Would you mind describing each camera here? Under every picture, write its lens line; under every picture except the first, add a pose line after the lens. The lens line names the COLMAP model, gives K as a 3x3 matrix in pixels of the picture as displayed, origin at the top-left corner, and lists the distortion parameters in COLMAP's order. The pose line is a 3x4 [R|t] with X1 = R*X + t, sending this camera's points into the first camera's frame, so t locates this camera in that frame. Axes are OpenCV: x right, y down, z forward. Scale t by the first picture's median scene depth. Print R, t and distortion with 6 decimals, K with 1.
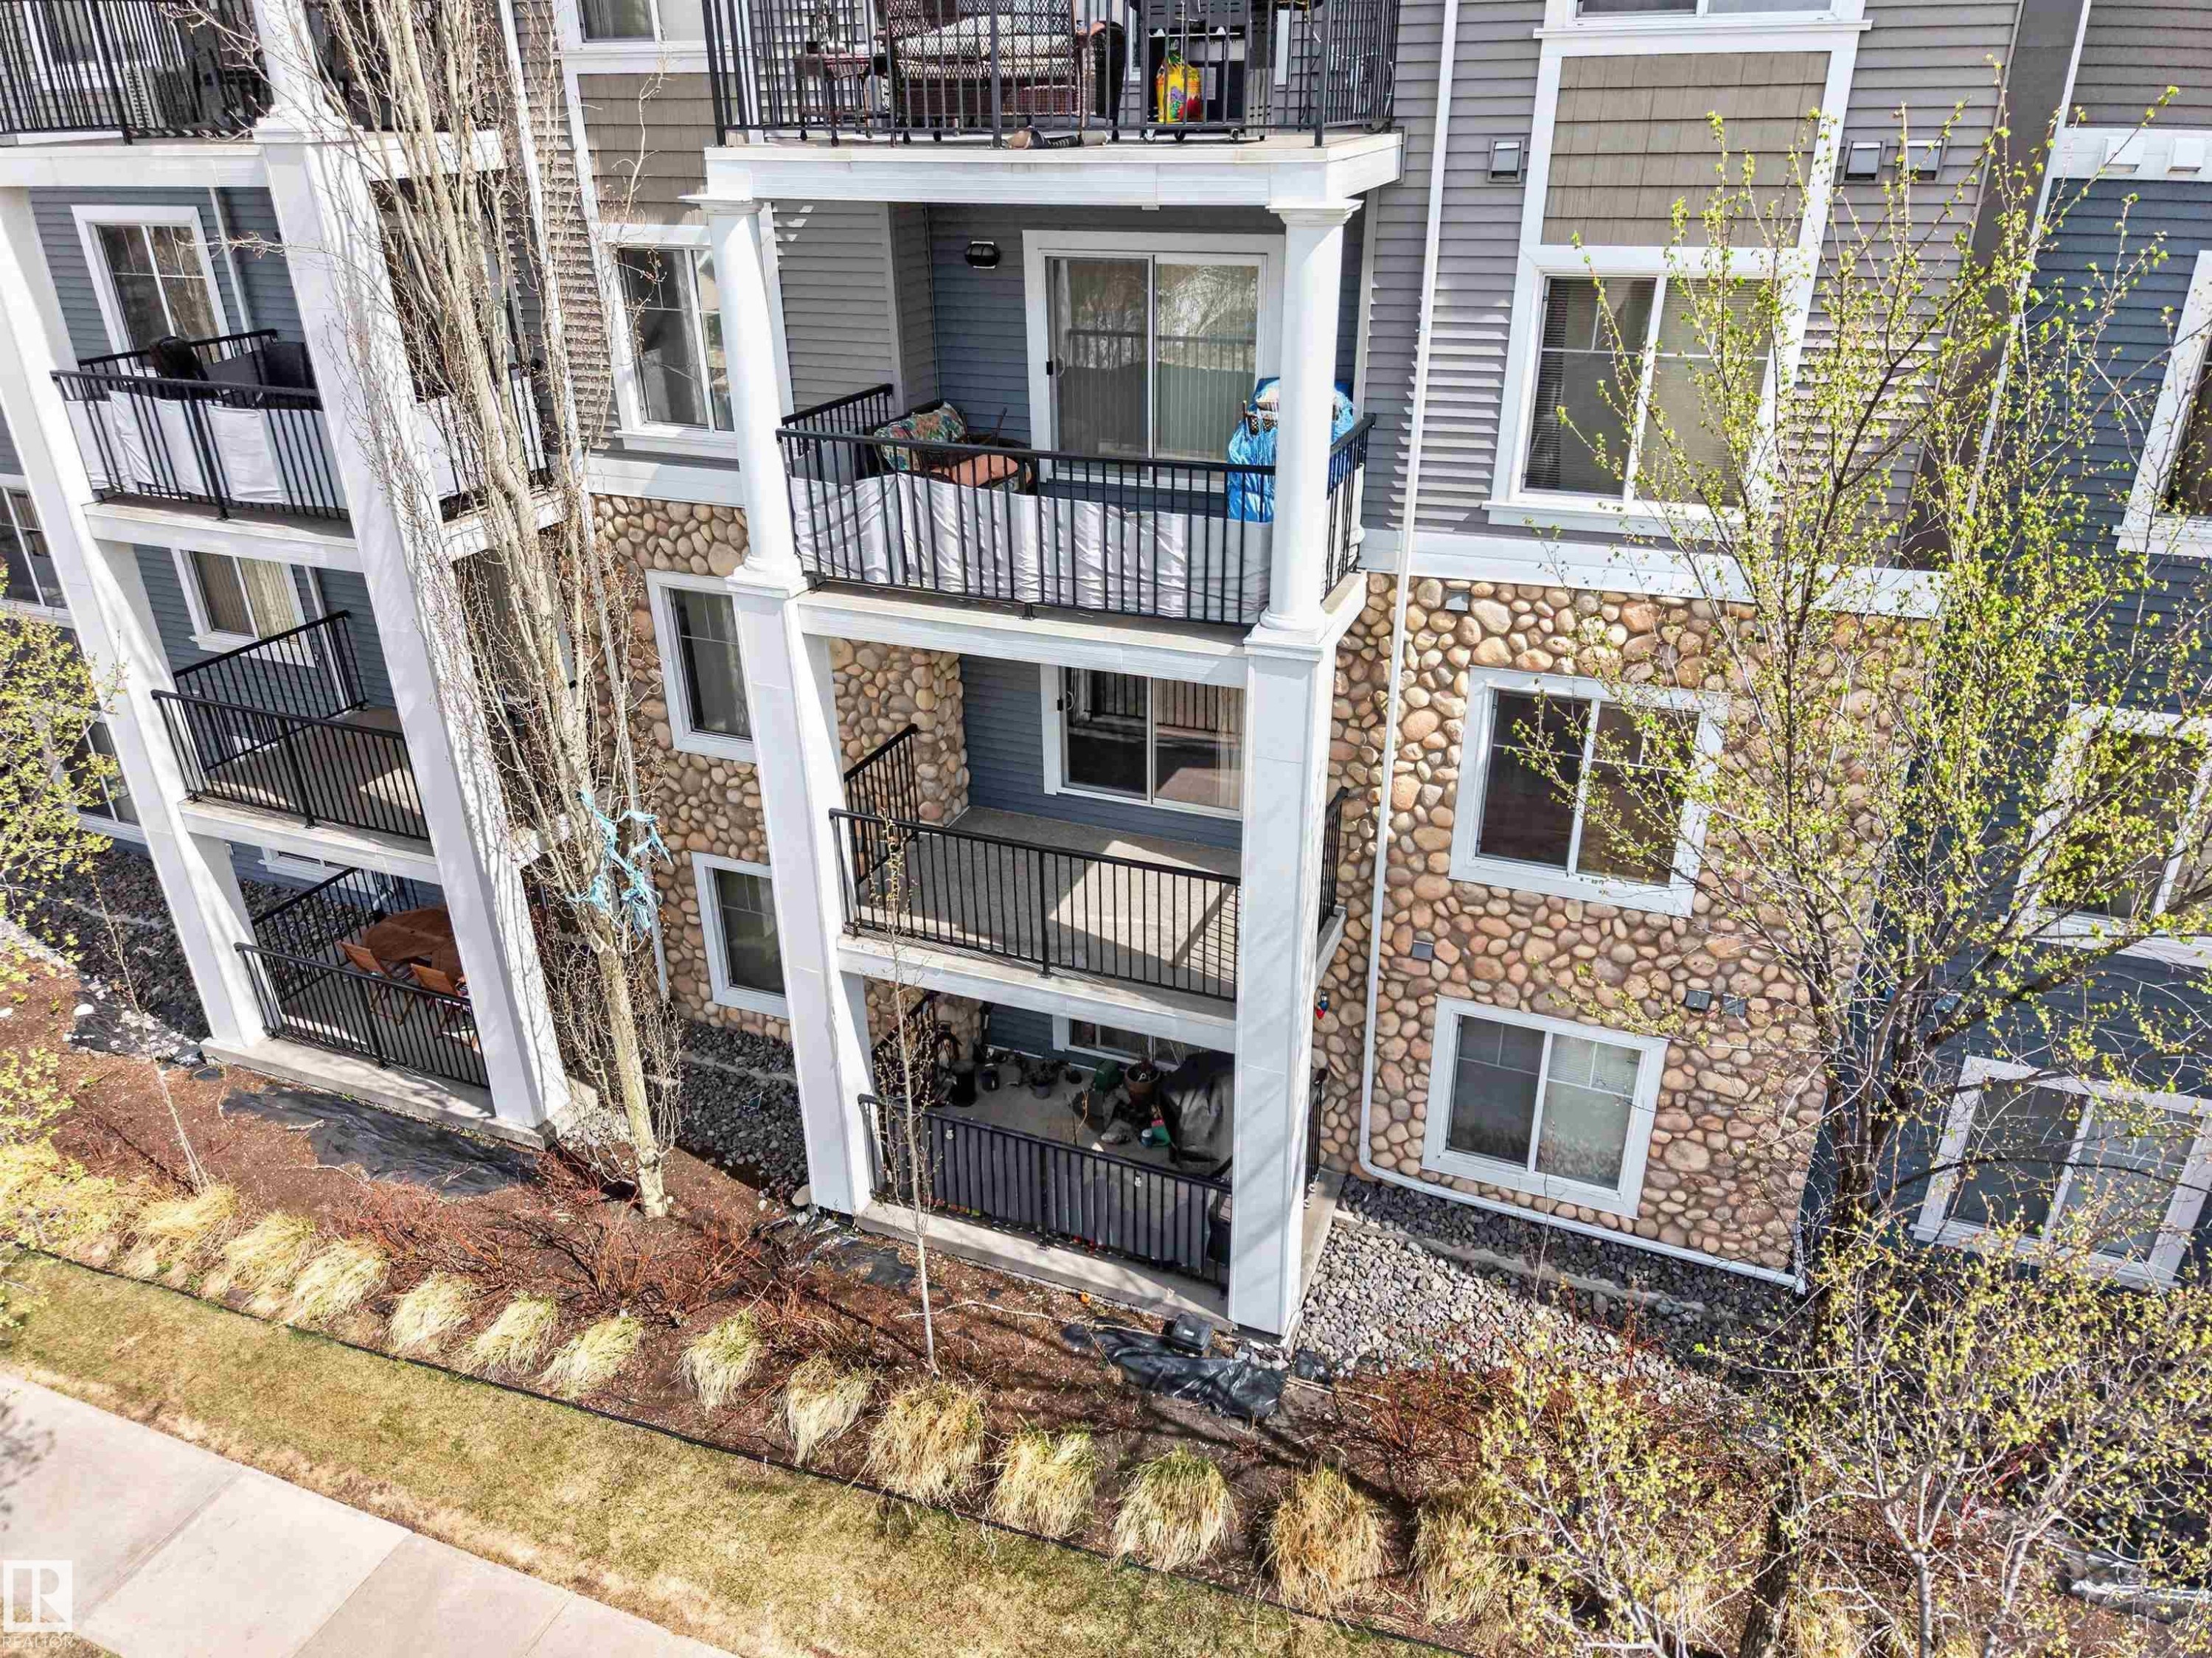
lens RADIAL K [[1432.7, 0, 1139.3], [0, 1432.7, 816.2], [0, 0, 1]] dist [0.068992, -0.095949]
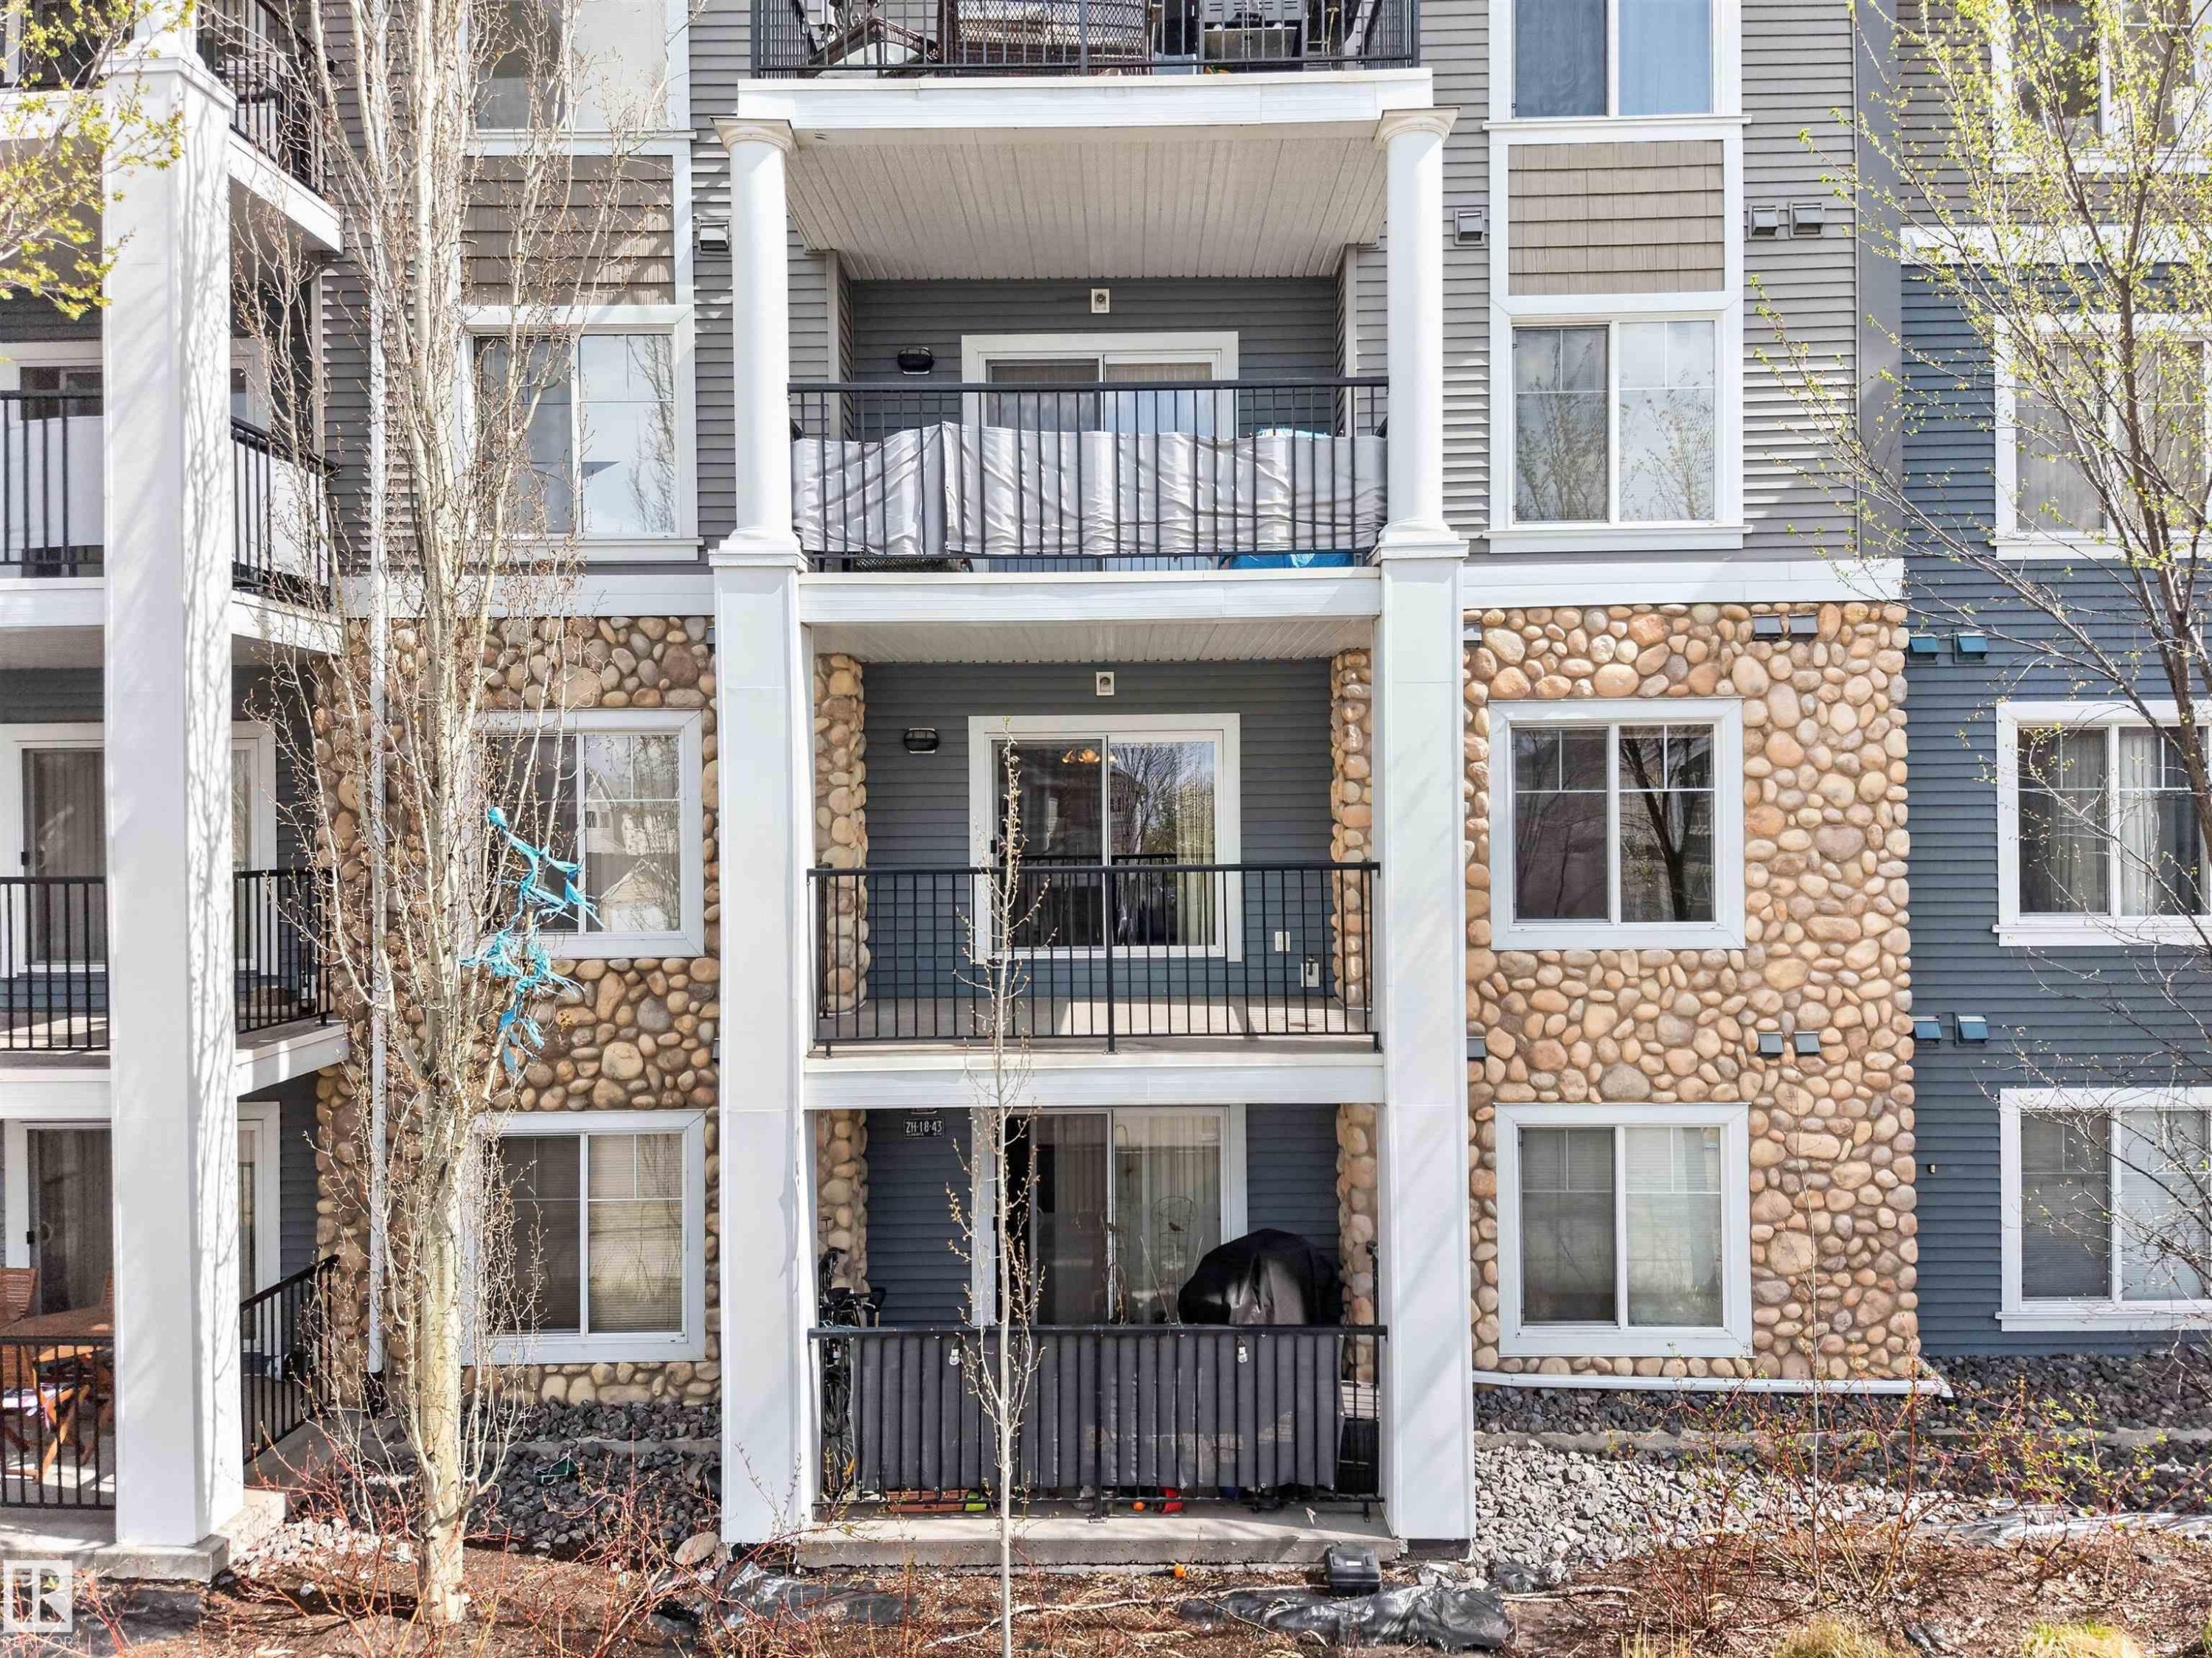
lens RADIAL K [[1432.7, 0, 1139.3], [0, 1432.7, 816.2], [0, 0, 1]] dist [0.068992, -0.095949]
pose [[0.934483, -0.004109, 0.355985, -0.343204], [0.160559, 0.897331, -0.411119, 0.333484], [-0.317747, 0.441340, 0.839200, 0.305258]]
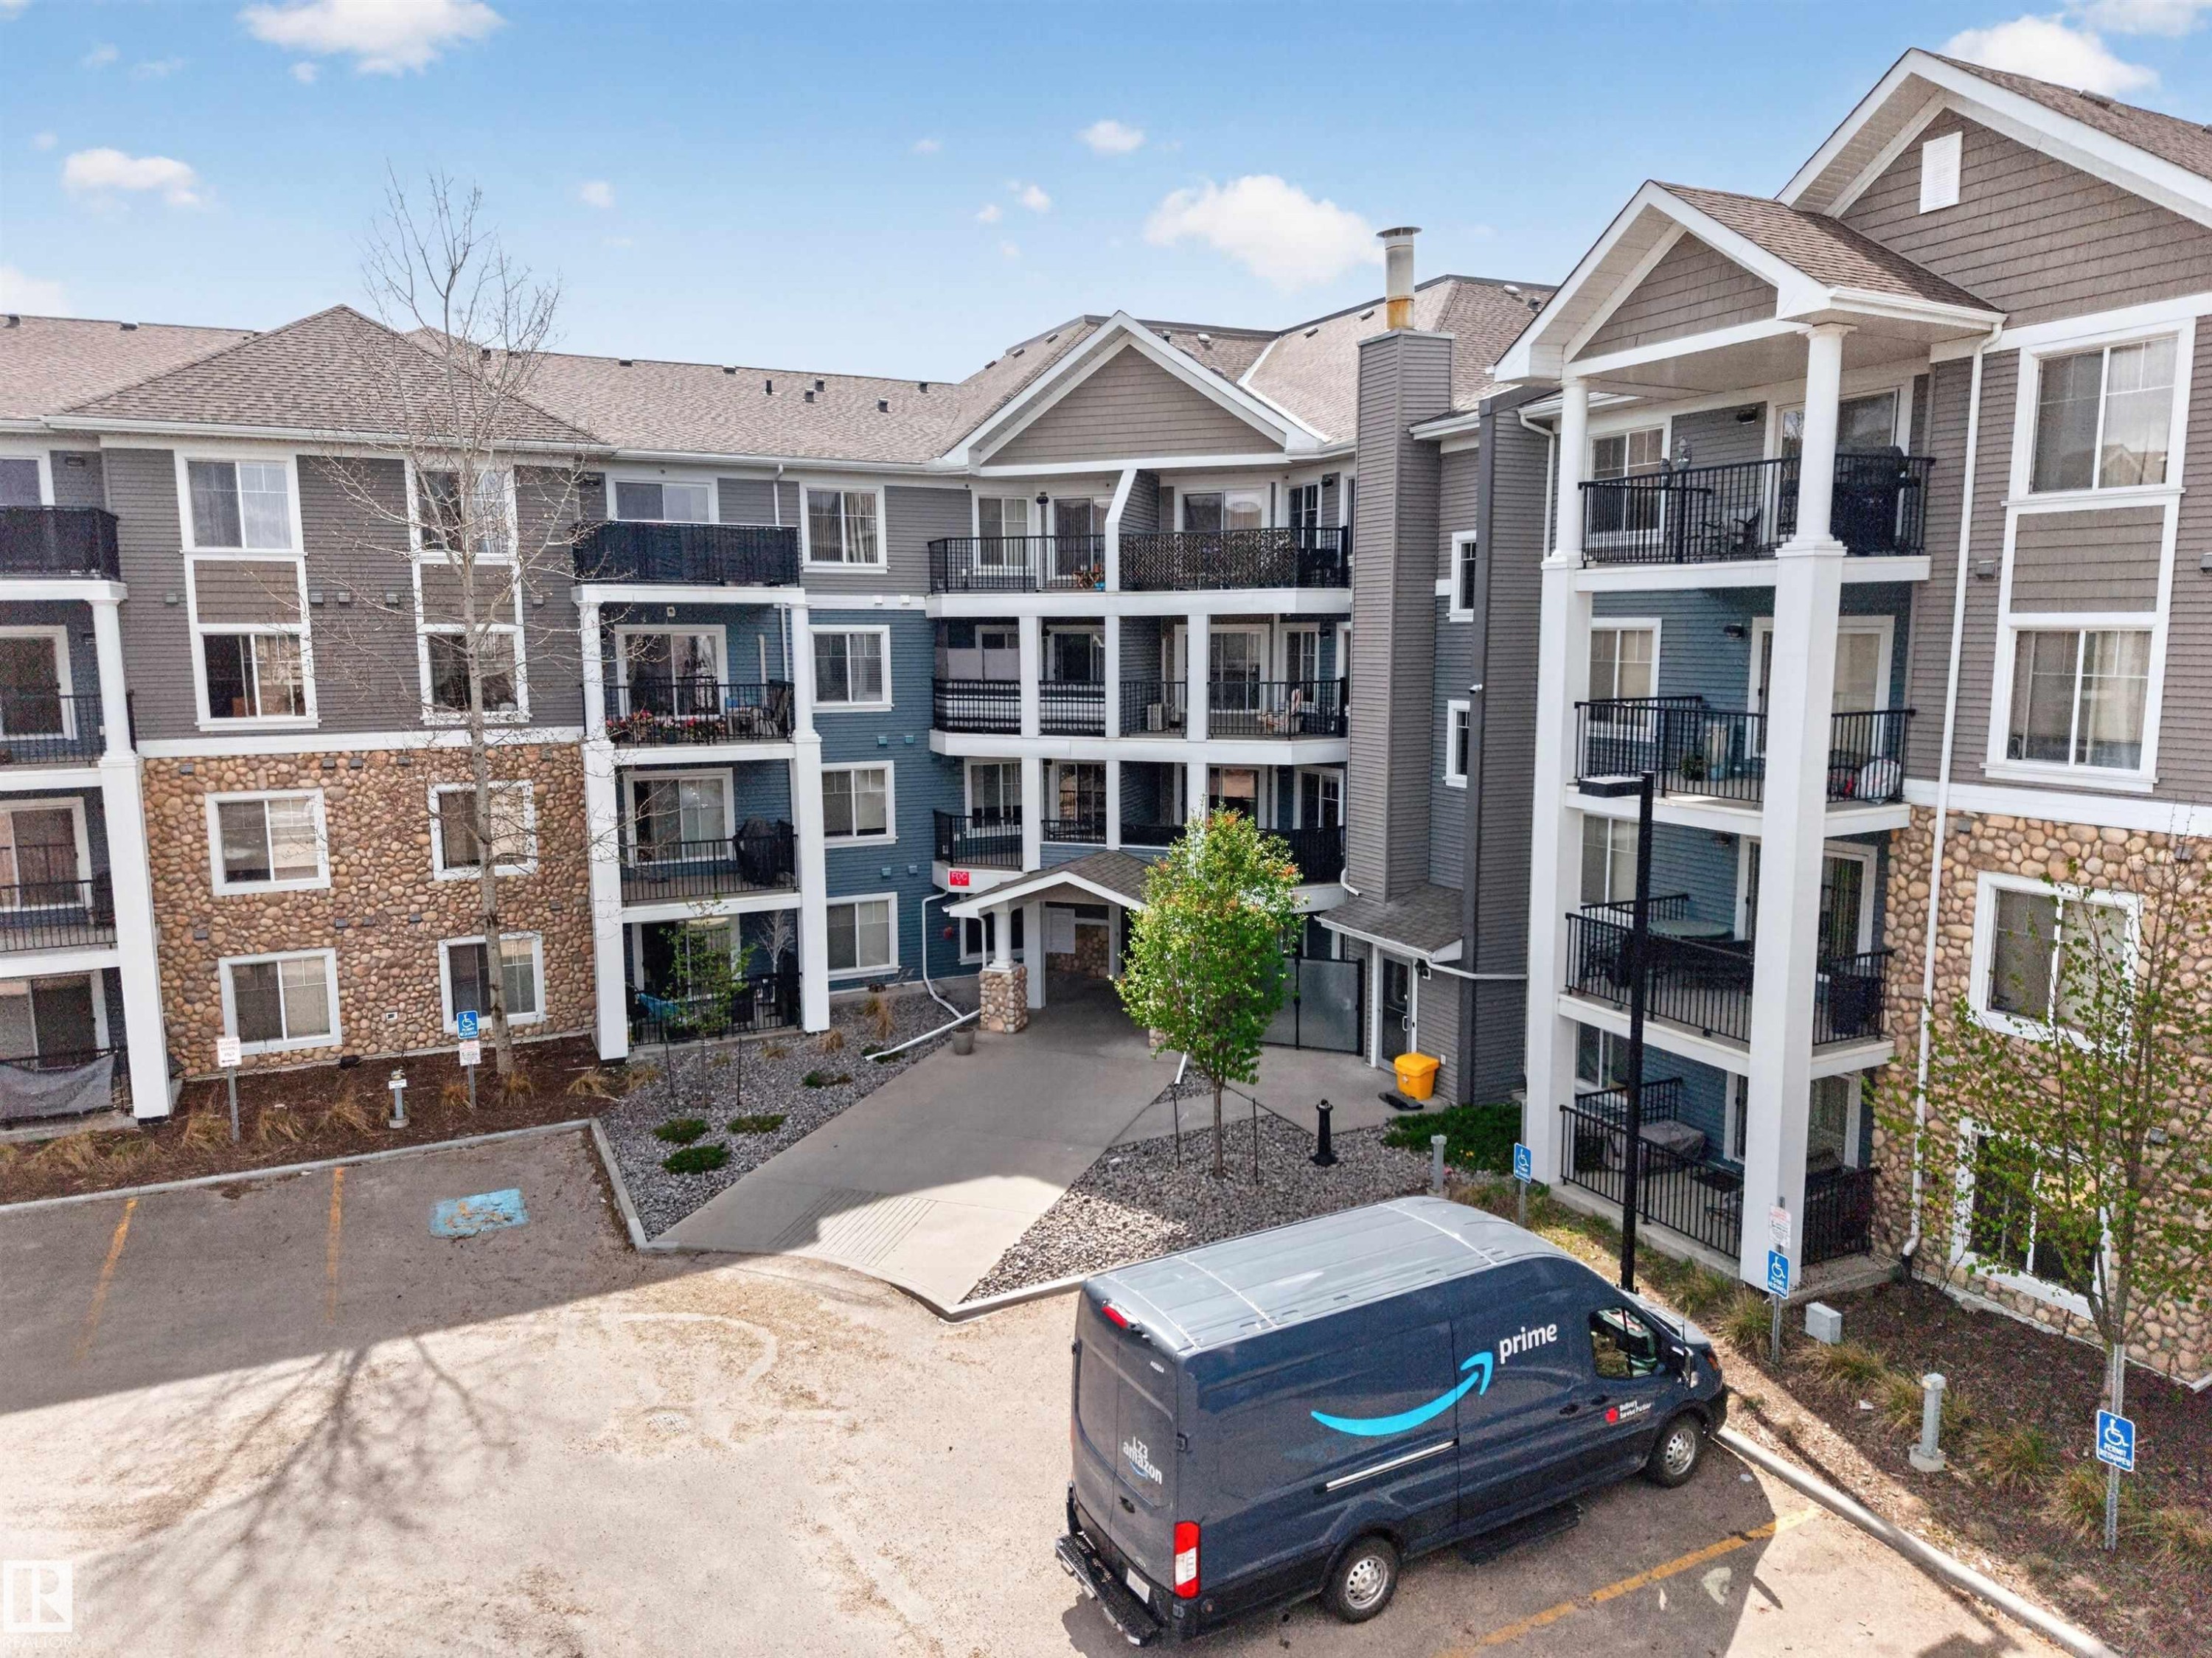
lens RADIAL K [[1432.7, 0, 1139.3], [0, 1432.7, 816.2], [0, 0, 1]] dist [0.068992, -0.095949]
pose [[0.734098, 0.093138, -0.672625, 0.624884], [-0.294454, 0.936236, -0.191724, 0.410635], [0.611879, 0.338802, 0.714715, -0.686563]]
